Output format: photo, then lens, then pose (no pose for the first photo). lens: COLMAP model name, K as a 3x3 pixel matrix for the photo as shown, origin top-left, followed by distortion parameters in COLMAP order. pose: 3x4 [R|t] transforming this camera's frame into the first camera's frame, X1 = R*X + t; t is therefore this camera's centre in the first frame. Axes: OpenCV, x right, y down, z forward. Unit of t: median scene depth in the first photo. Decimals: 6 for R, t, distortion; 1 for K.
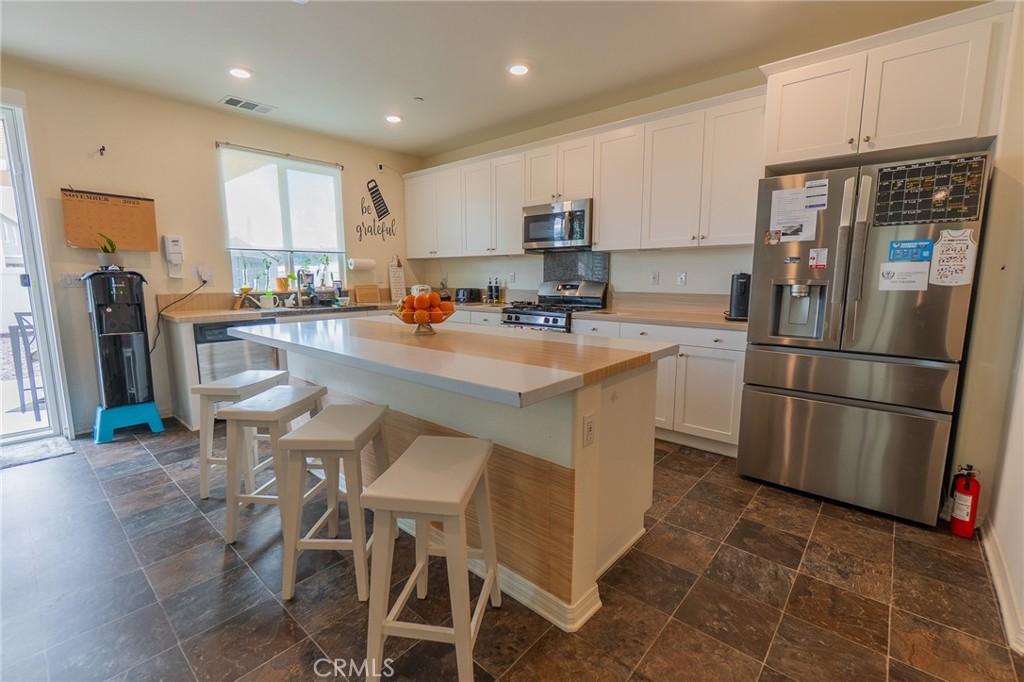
lens RADIAL K [[452.3, 0, 514.5], [0, 452.3, 336.4], [0, 0, 1]] dist [0.003867, 0.000180]
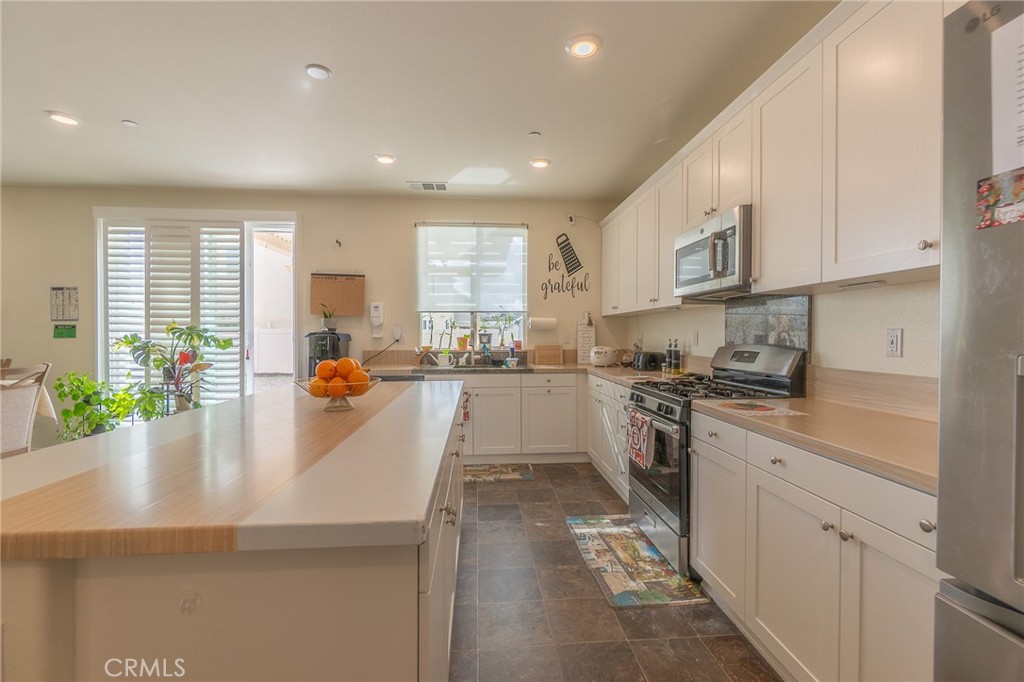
lens RADIAL K [[452.3, 0, 514.5], [0, 452.3, 336.4], [0, 0, 1]] dist [0.003867, 0.000180]
pose [[0.715282, 0.003636, -0.698826, 0.309049], [-0.094661, 0.991274, -0.091732, -0.047427], [0.692395, 0.131765, 0.709385, 0.342265]]
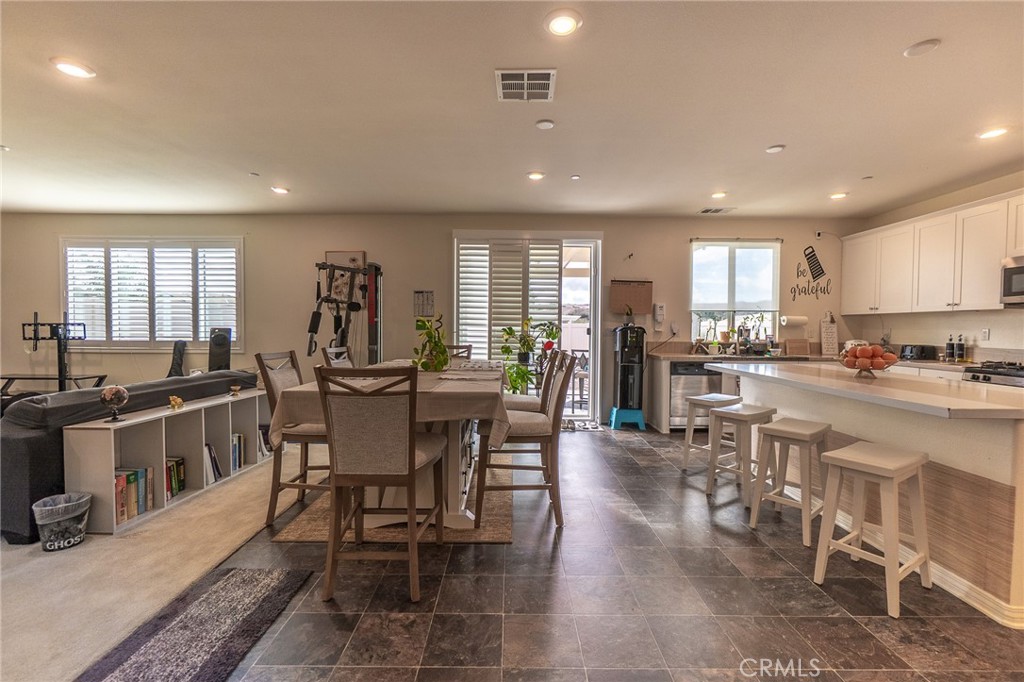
lens RADIAL K [[444.5, 0, 512.0], [0, 444.5, 341.0], [0, 0, 1]] dist [-0.003229, 0.000974]
pose [[0.658884, 0.028129, -0.751719, 0.040968], [-0.108624, 0.992385, -0.058074, 0.037471], [0.744361, 0.119919, 0.656922, -0.288593]]
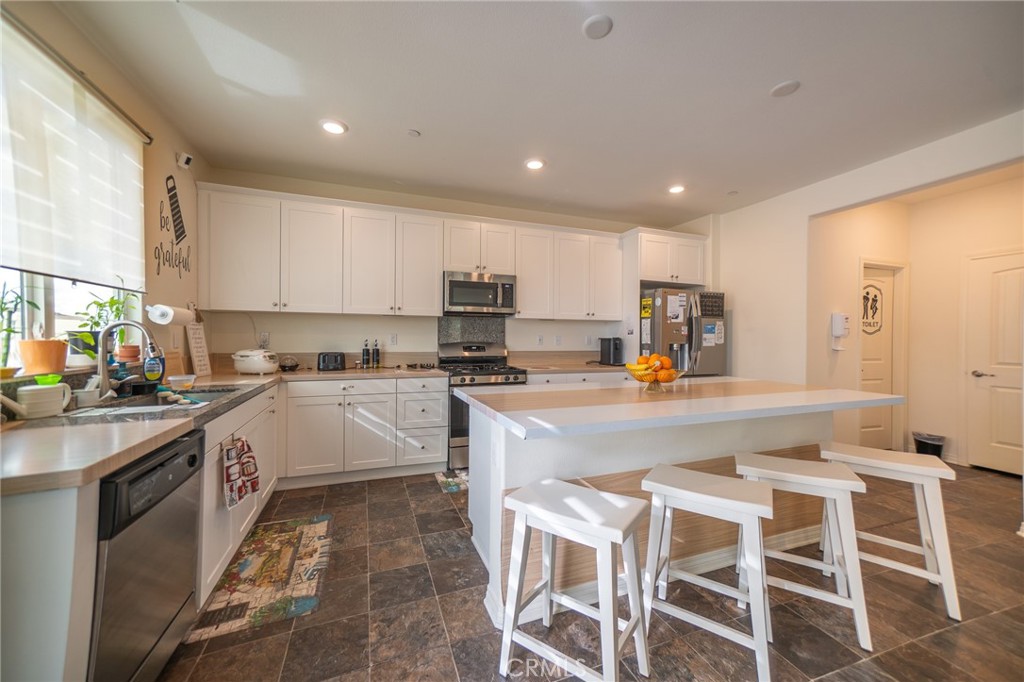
lens RADIAL K [[380.0, 0, 512.0], [0, 380.0, 341.0], [0, 0, 1]] dist [0.000481, 0.000025]
pose [[0.468606, -0.003974, 0.883399, -0.630052], [0.110173, 0.992446, -0.053977, -0.063344], [-0.876510, 0.122621, 0.465503, 0.465611]]
